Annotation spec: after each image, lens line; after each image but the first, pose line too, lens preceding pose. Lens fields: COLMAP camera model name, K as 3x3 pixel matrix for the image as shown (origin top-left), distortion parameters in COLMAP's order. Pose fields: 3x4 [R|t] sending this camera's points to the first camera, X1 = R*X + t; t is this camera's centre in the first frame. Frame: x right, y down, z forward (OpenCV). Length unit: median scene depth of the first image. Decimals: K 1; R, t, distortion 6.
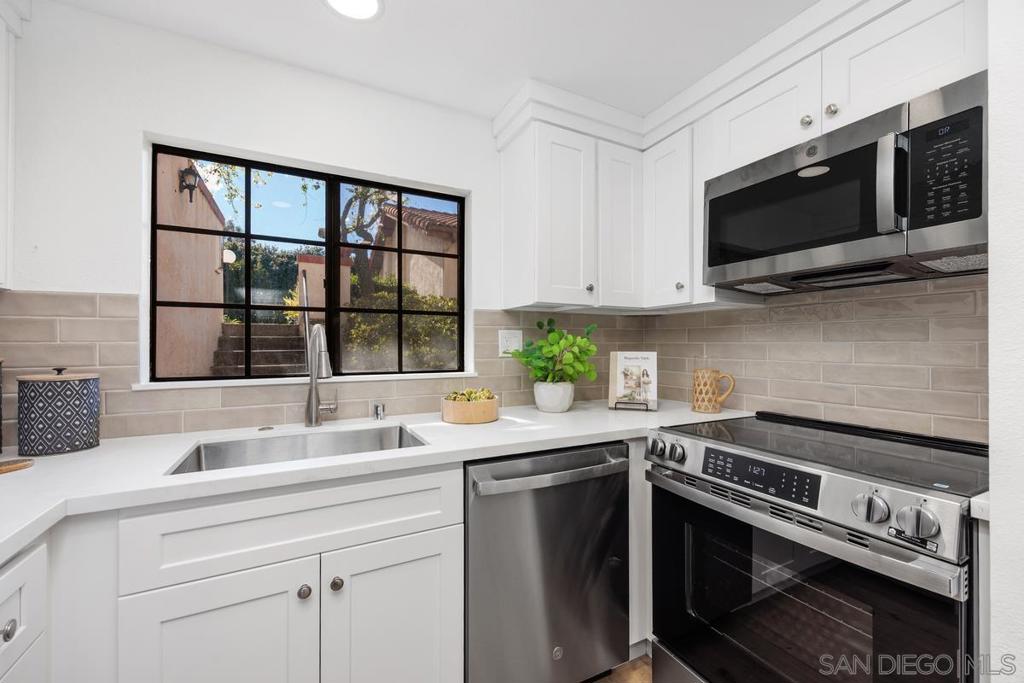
lens RADIAL K [[413.8, 0, 512.0], [0, 413.8, 341.5], [0, 0, 1]] dist [-0.000295, -0.000019]
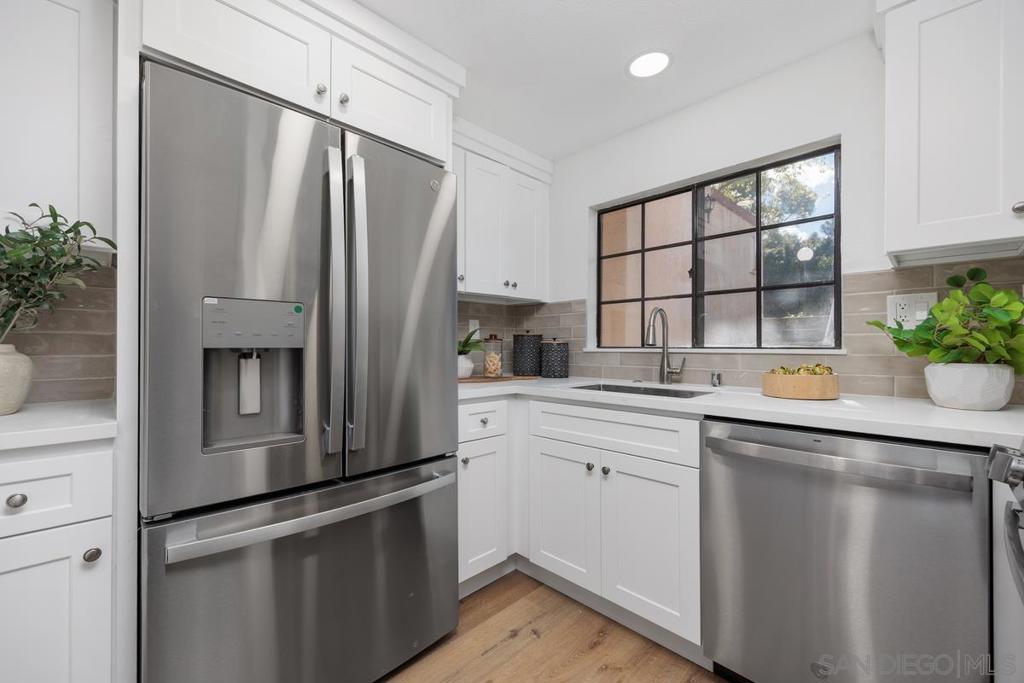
lens RADIAL K [[413.8, 0, 512.0], [0, 413.8, 341.5], [0, 0, 1]] dist [-0.000295, -0.000019]
pose [[0.294269, -0.010843, -0.955661, 0.657545], [0.010529, 0.999912, -0.008103, 0.075644], [0.955665, -0.007678, 0.294357, 0.143367]]
